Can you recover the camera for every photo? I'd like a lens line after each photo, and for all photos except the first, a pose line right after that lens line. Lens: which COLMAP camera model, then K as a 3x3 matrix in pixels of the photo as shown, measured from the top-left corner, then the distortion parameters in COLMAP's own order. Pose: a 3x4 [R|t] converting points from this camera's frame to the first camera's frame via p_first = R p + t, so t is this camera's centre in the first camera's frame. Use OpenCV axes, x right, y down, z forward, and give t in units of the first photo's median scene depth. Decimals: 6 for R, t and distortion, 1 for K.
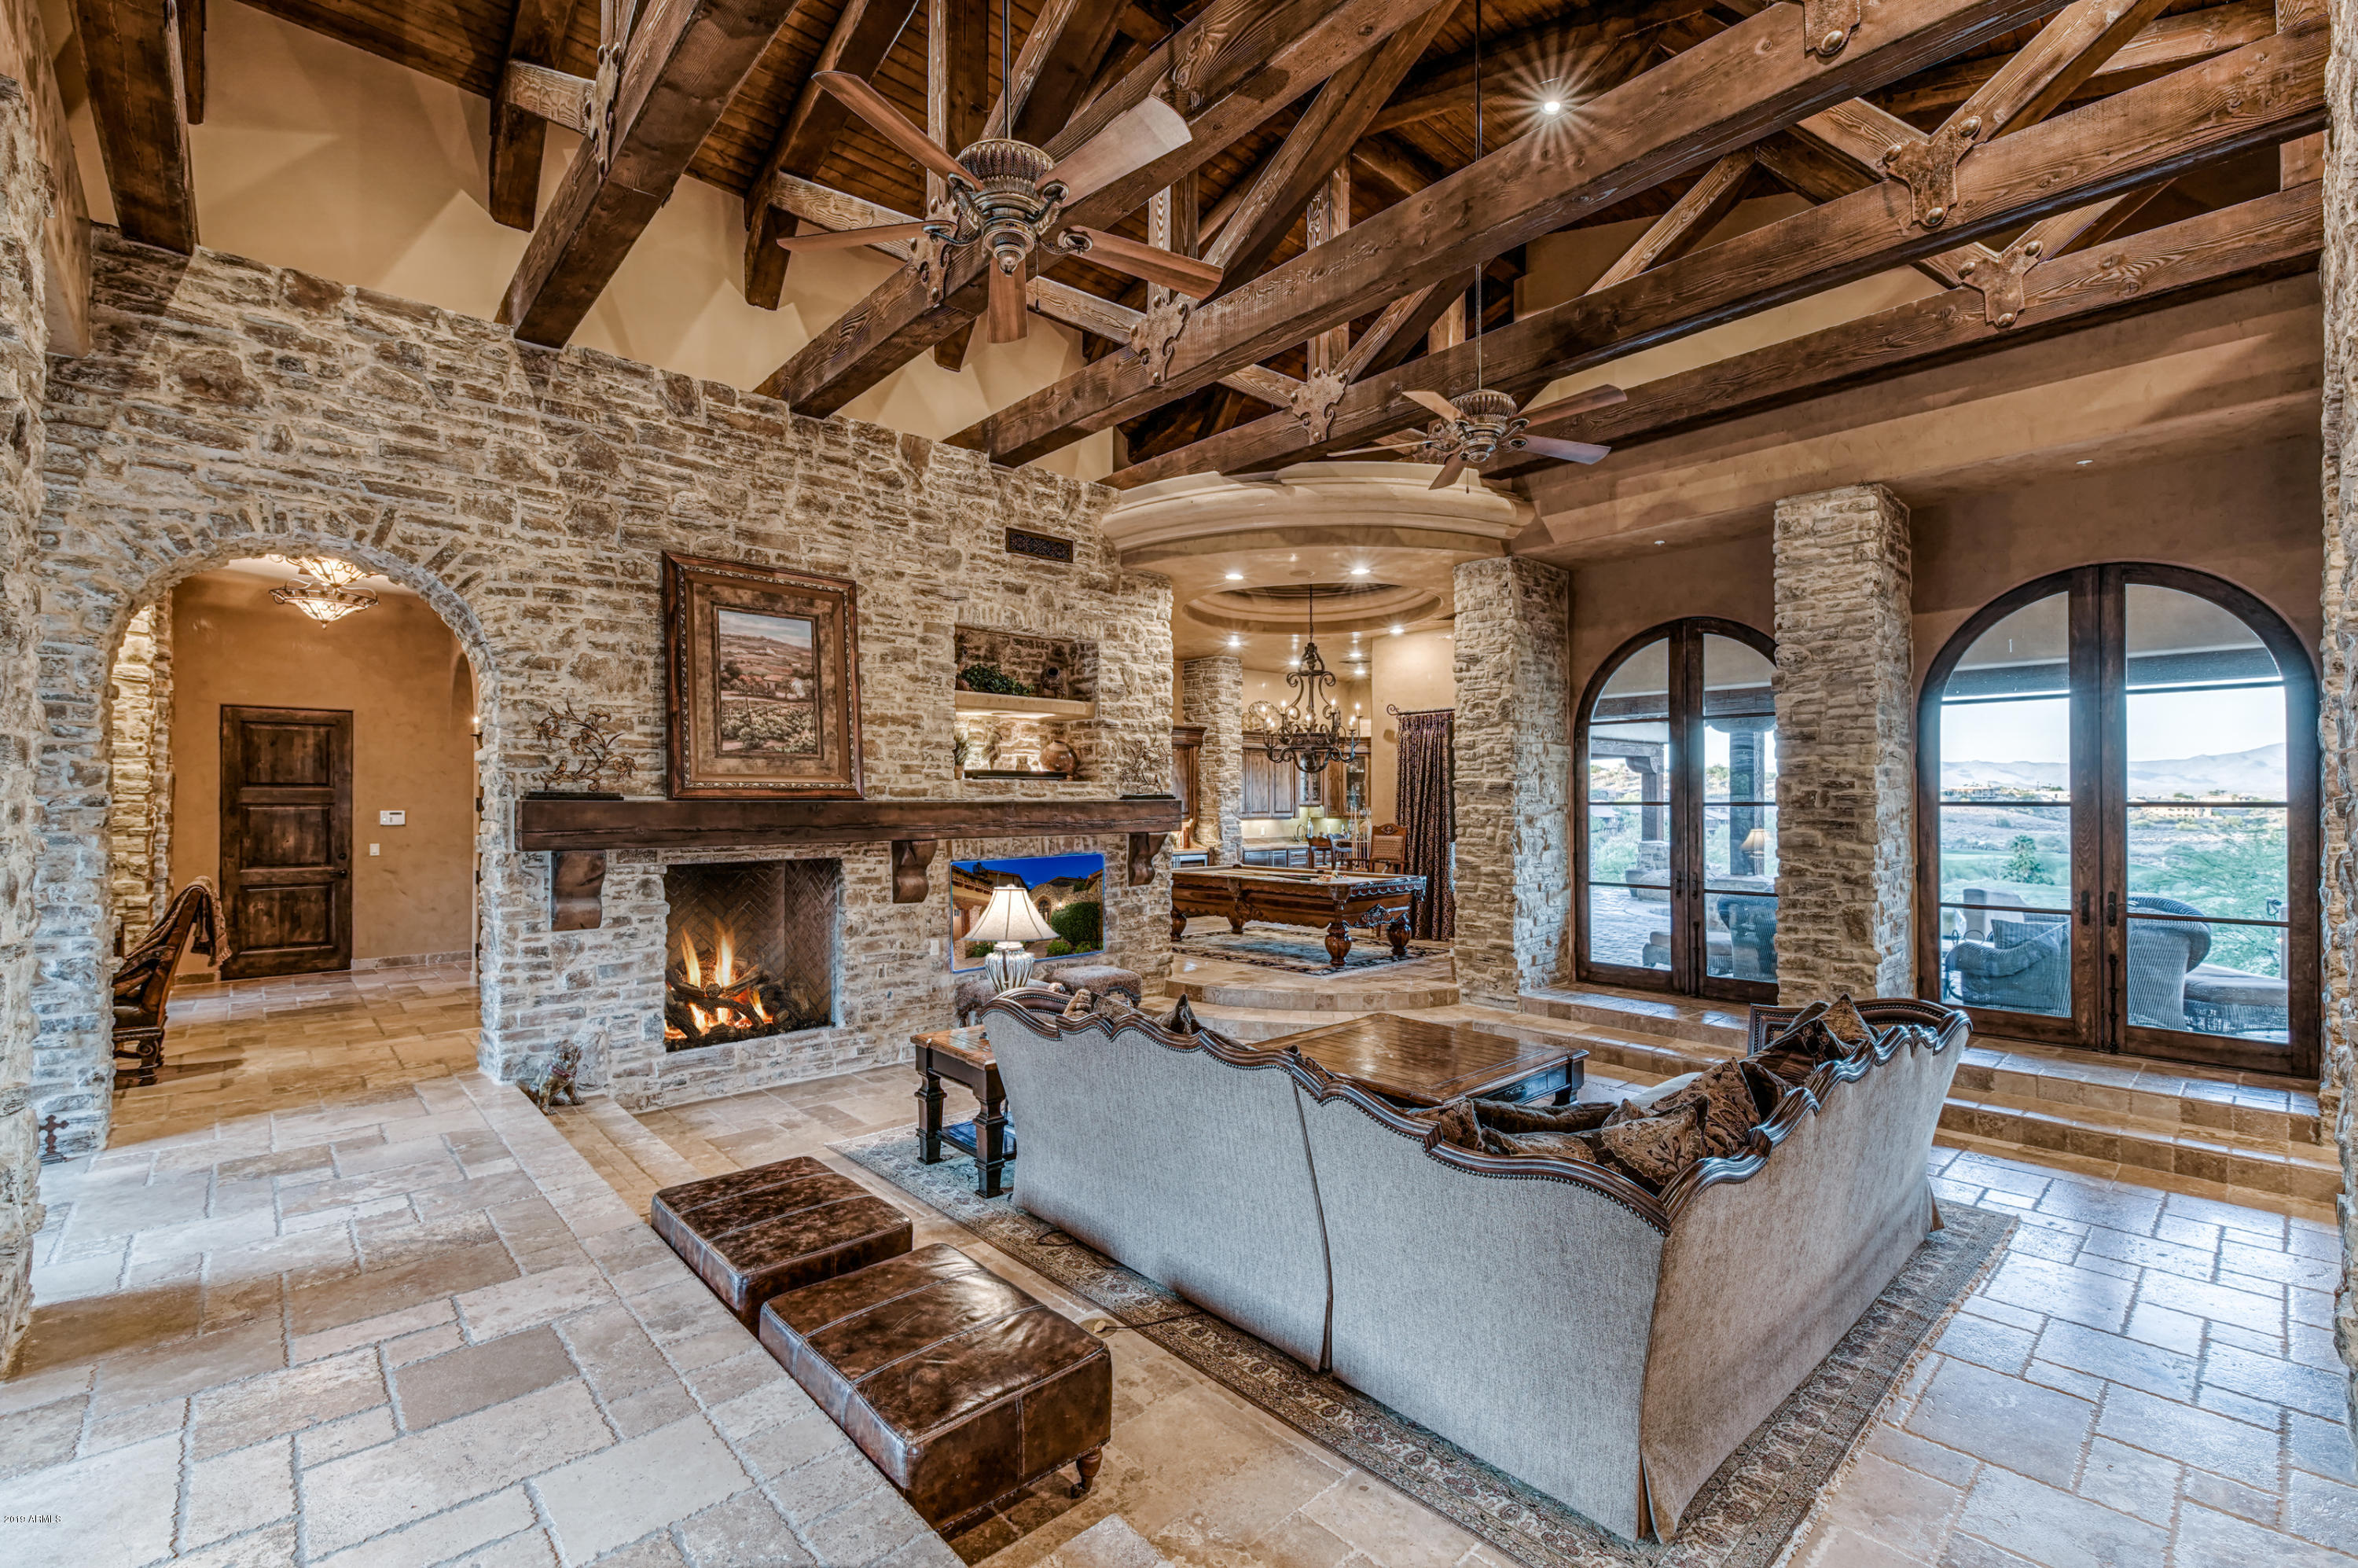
lens RADIAL K [[1013.8, 0, 1189.2], [0, 1013.8, 793.8], [0, 0, 1]] dist [0.018204, -0.008856]
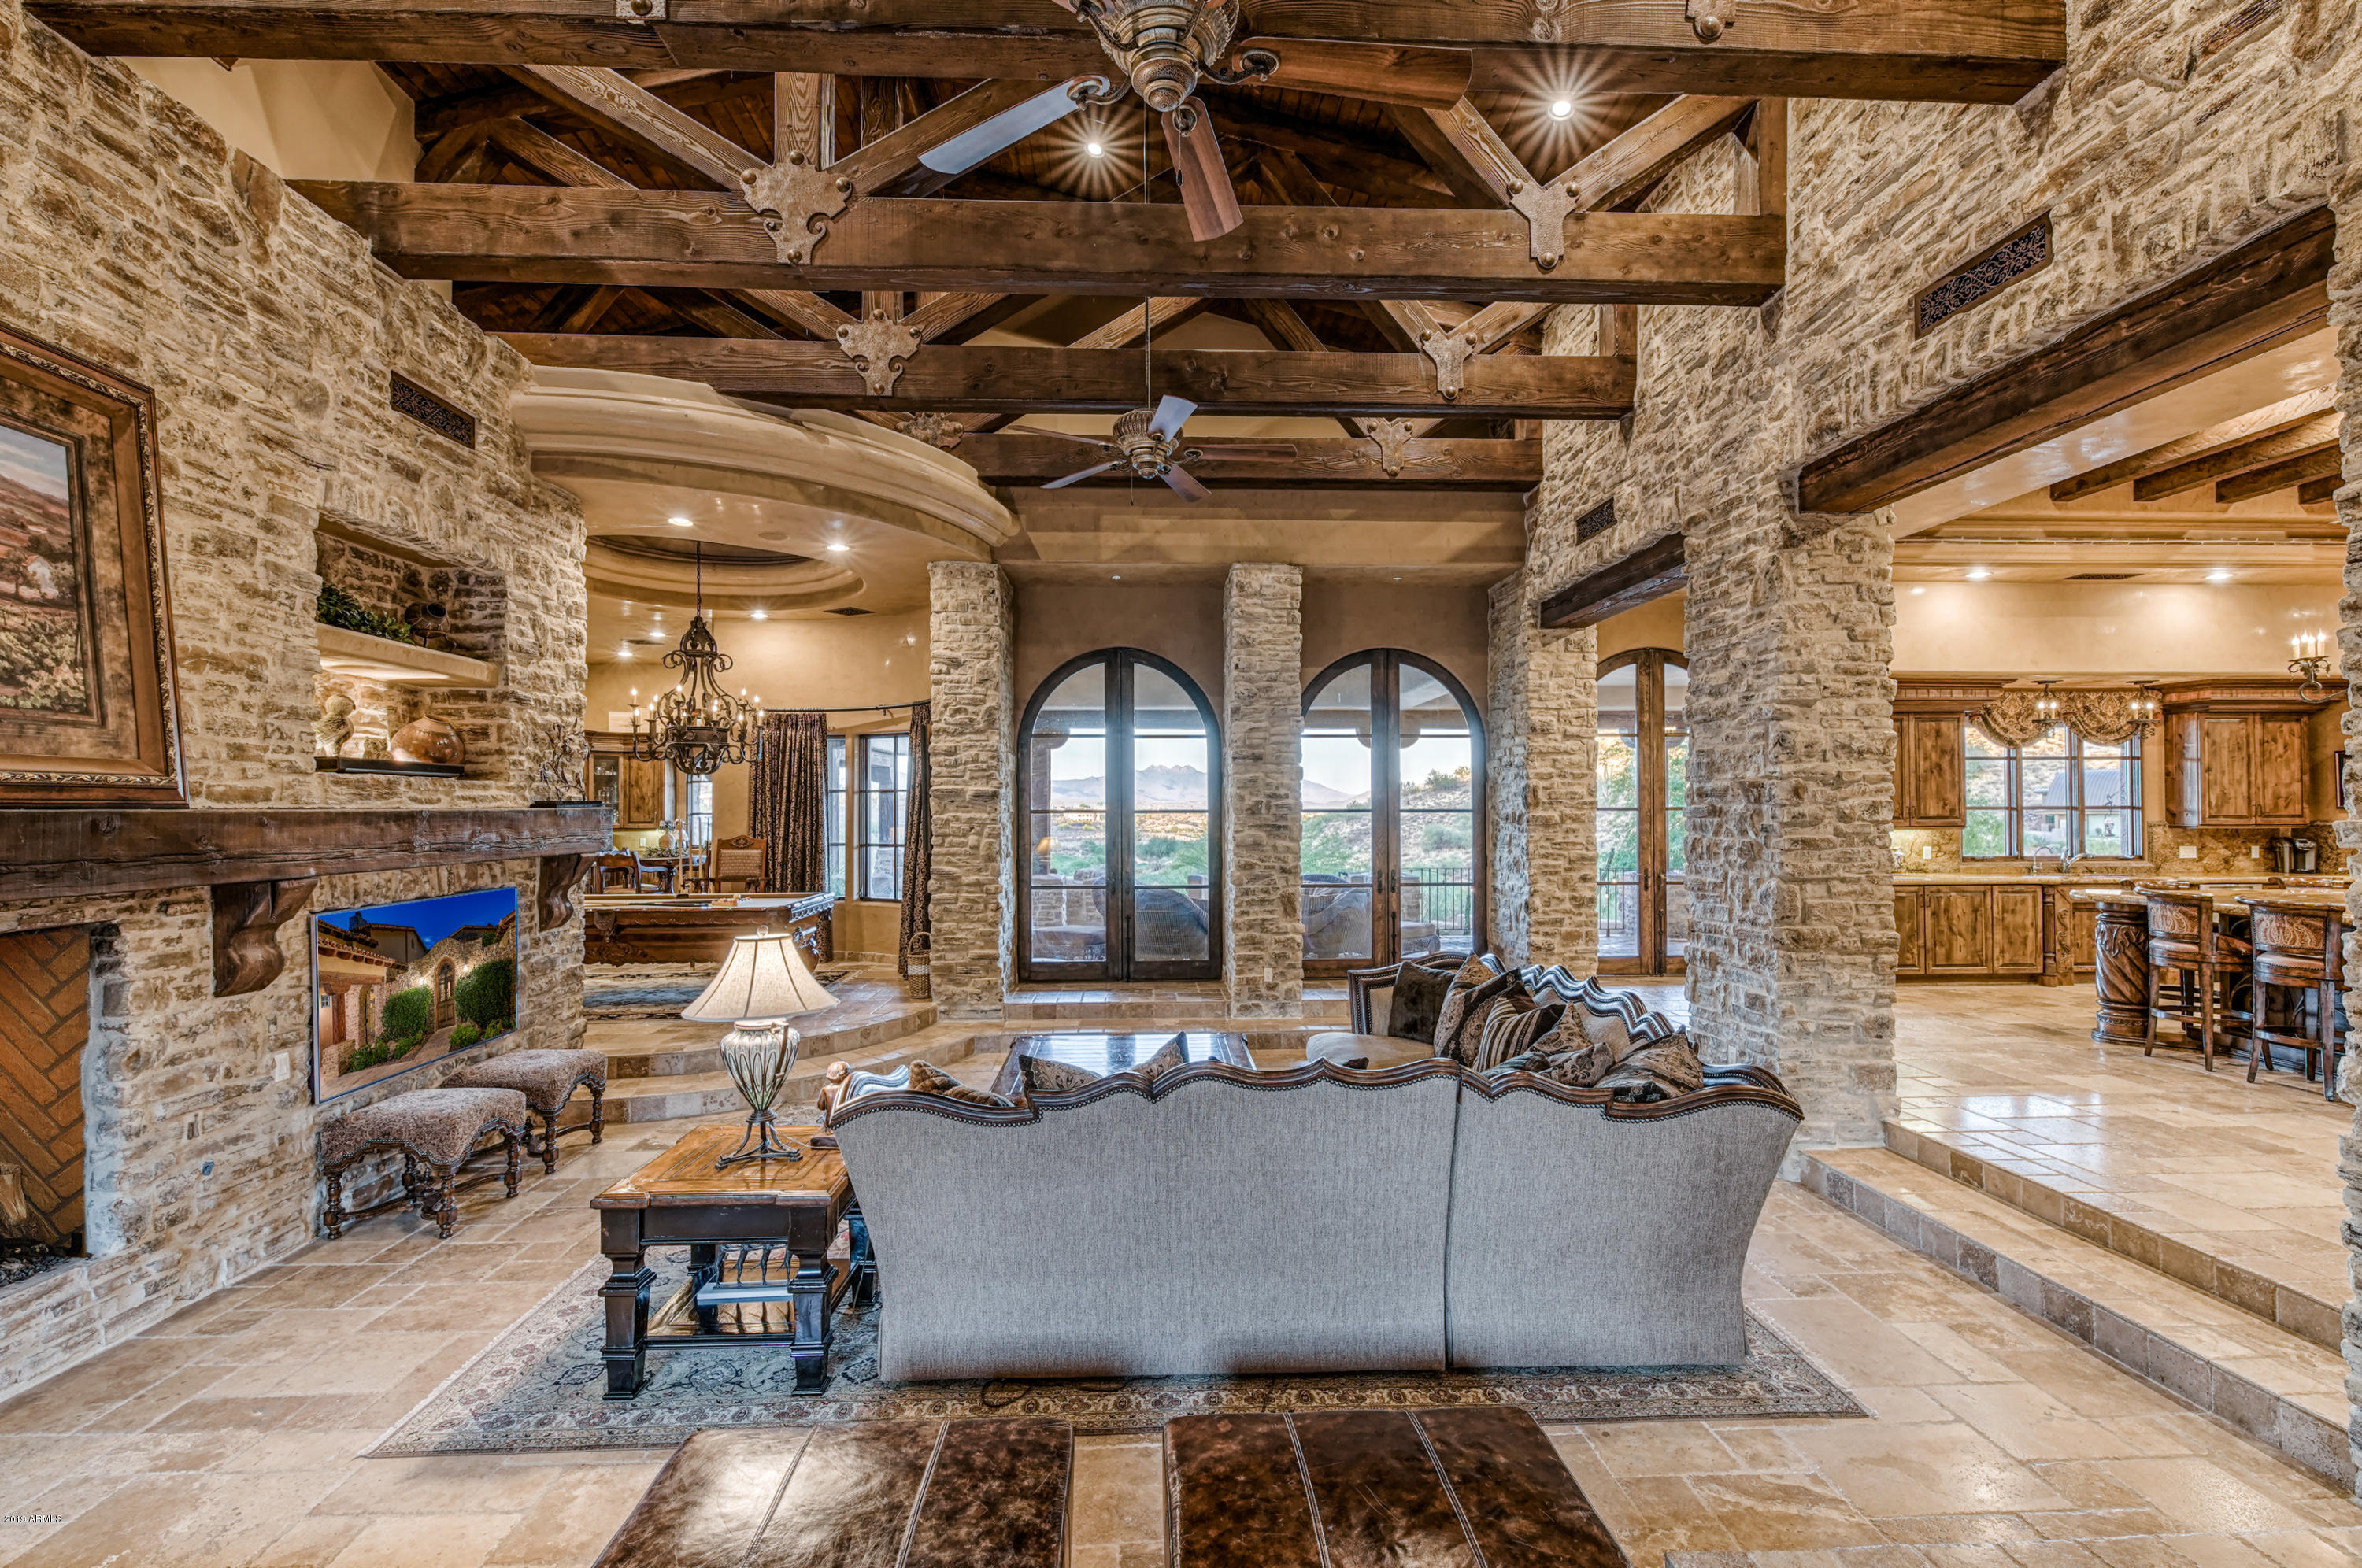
lens RADIAL K [[1015.4, 0, 1186.5], [0, 1015.4, 795.6], [0, 0, 1]] dist [0.018204, -0.008856]
pose [[0.644993, 0.009233, 0.764133, -0.352573], [-0.003768, 0.999953, -0.008901, 0.002192], [-0.764180, 0.002862, 0.644997, 0.231482]]
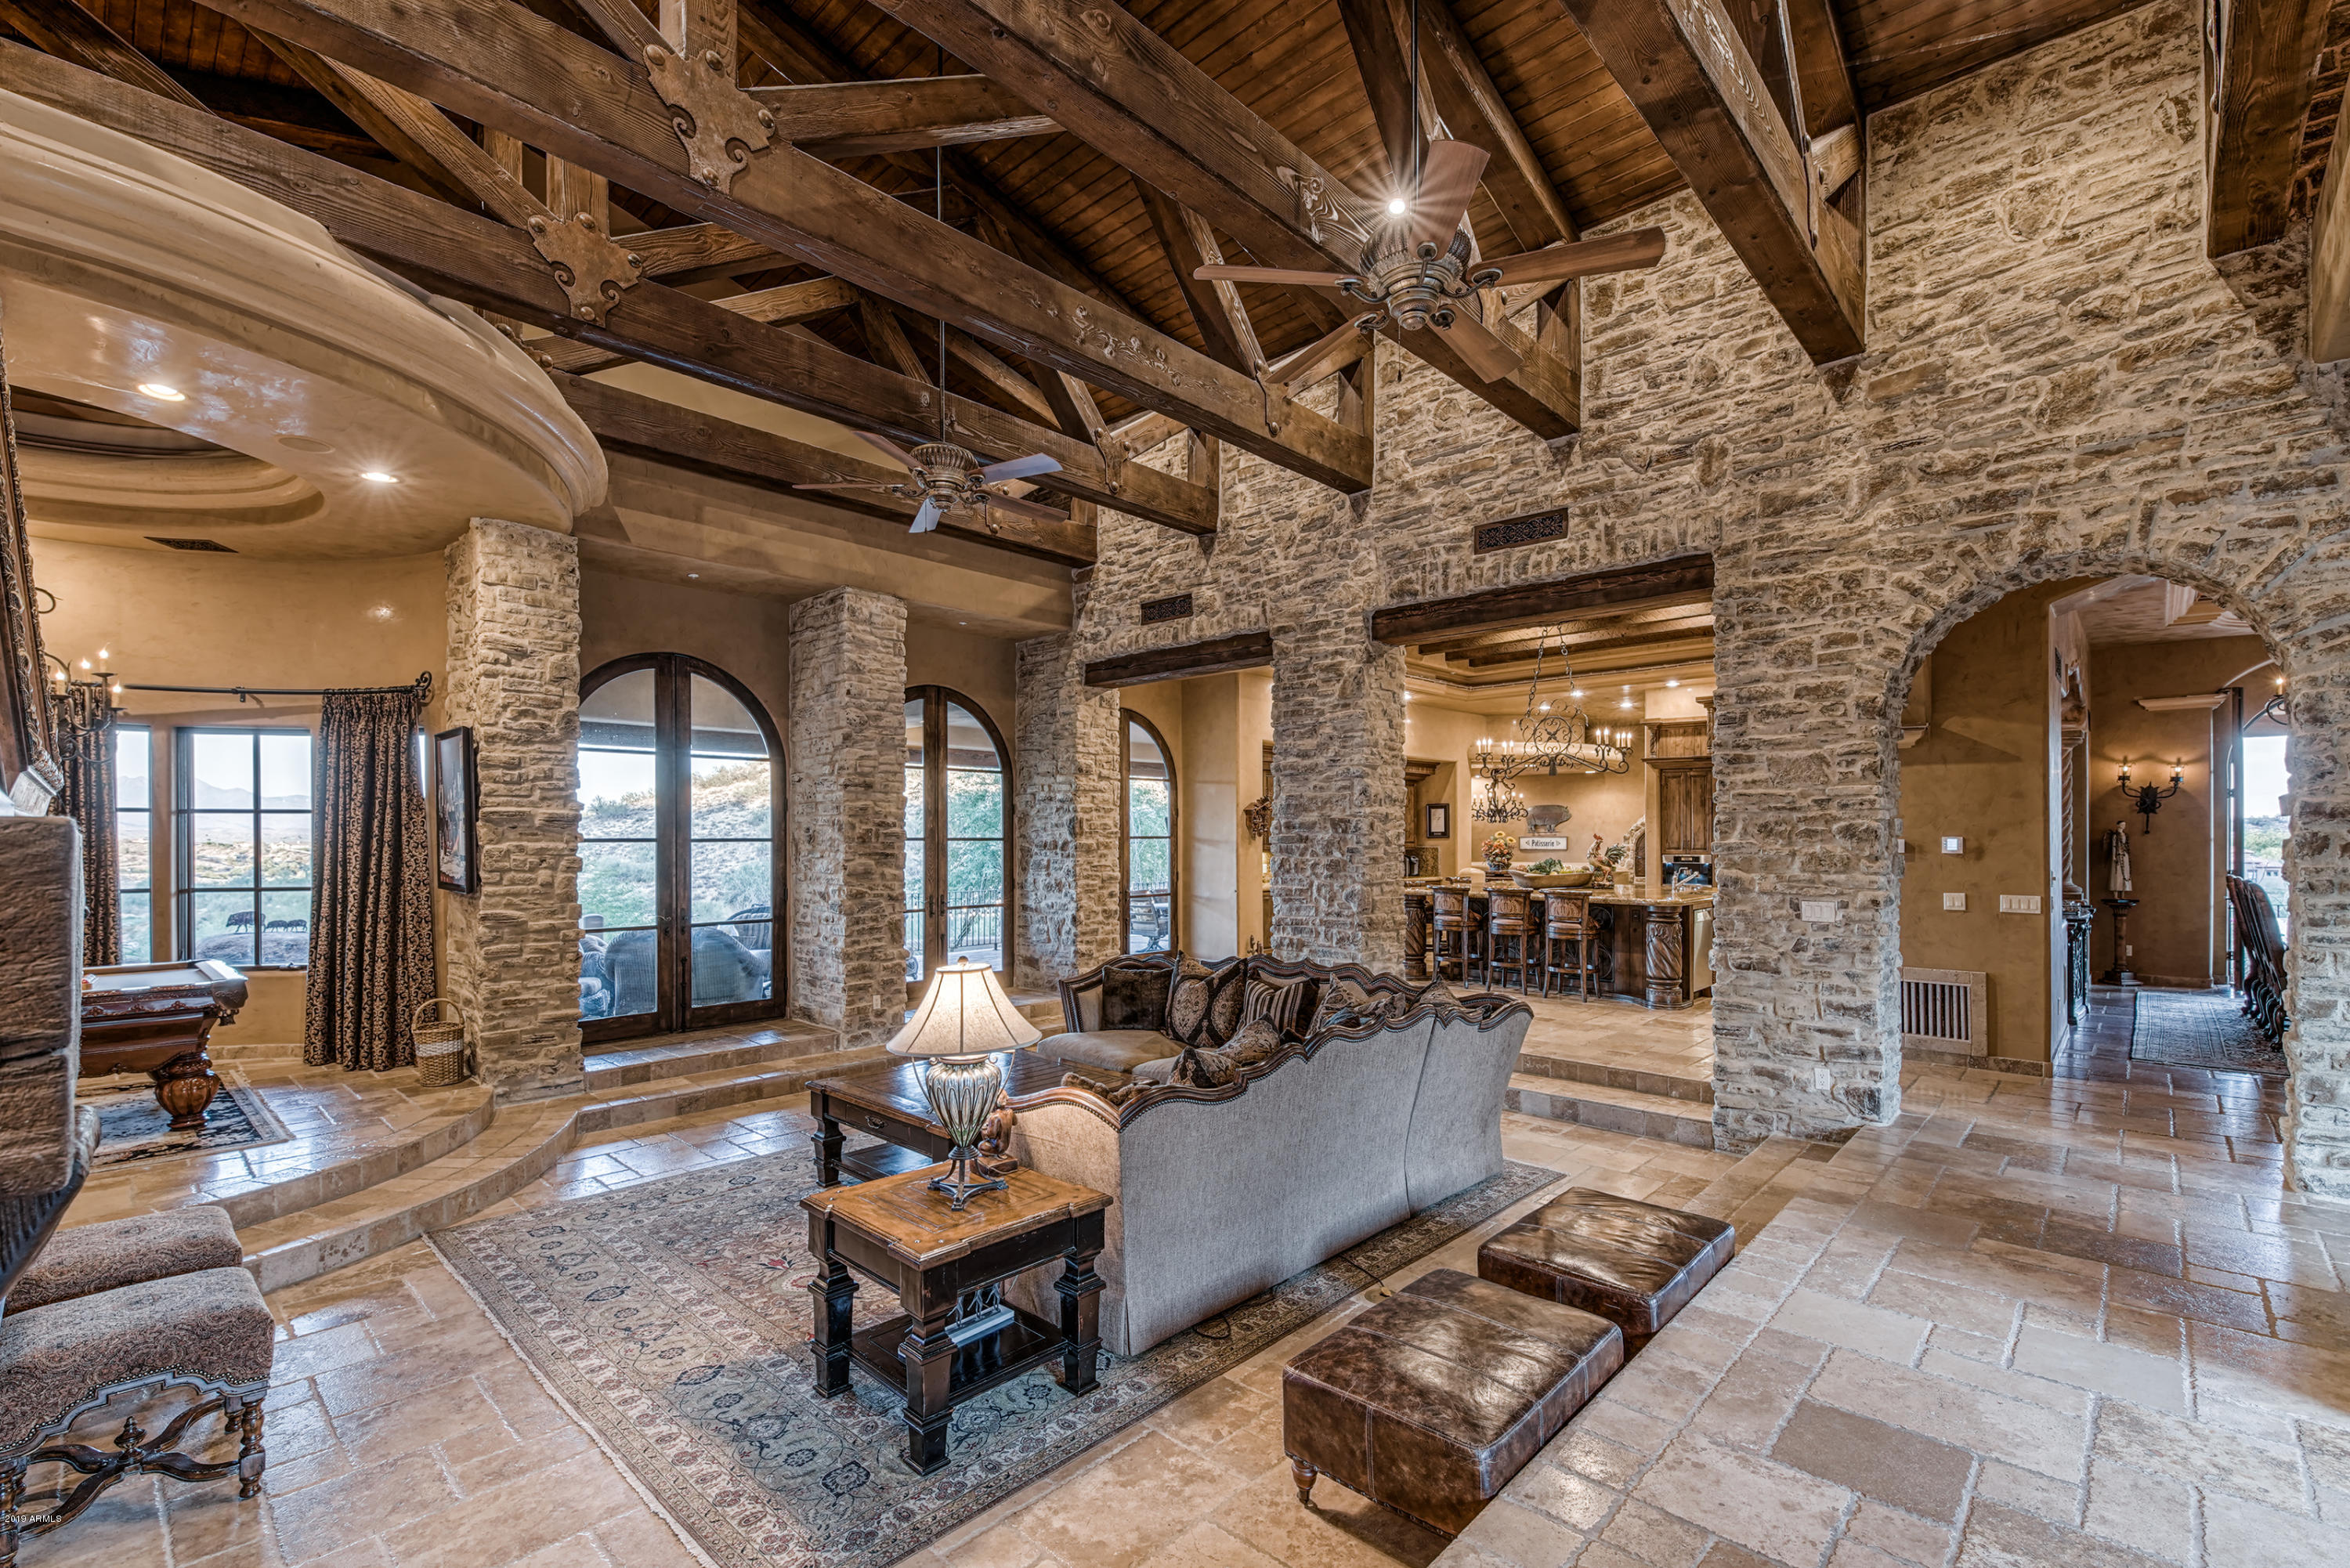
lens RADIAL K [[1010.3, 0, 1173.6], [0, 1010.3, 837.0], [0, 0, 1]] dist [0.018204, -0.008856]
pose [[-0.057909, 0.000837, 0.998322, -0.571900], [-0.005548, 0.999984, -0.001161, 0.005697], [-0.998306, -0.005606, -0.057903, 0.614256]]
